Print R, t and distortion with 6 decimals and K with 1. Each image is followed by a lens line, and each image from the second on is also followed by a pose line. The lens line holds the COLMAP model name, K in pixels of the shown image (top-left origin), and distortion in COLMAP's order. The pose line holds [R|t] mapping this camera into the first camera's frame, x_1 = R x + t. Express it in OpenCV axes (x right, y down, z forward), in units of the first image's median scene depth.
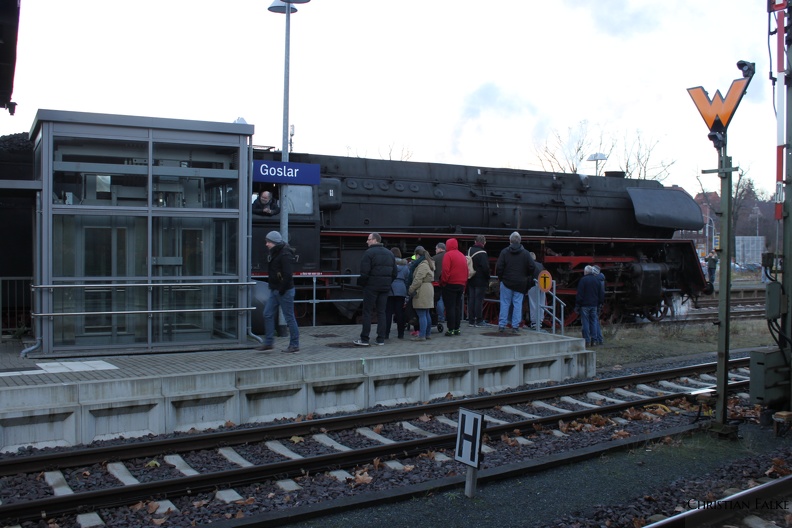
lens RADIAL K [[824.6, 0, 396.0], [0, 824.6, 264.0], [0, 0, 1]] dist [-0.131628, 0.149561]
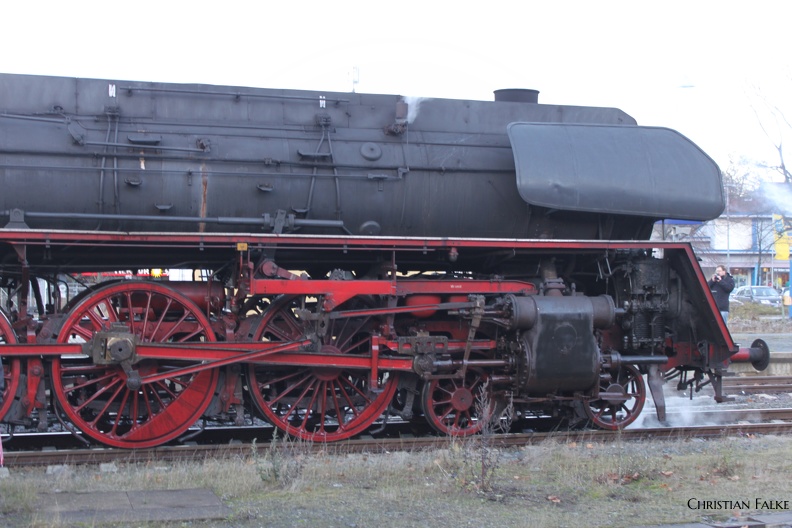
lens RADIAL K [[1286.6, 0, 394.9], [0, 1286.6, 250.7], [0, 0, 1]] dist [-0.005432, -0.035077]
pose [[0.981006, -0.002114, -0.193965, 0.373728], [-0.004422, 0.999437, -0.033257, -0.002234], [0.193926, 0.033483, 0.980444, 0.330829]]
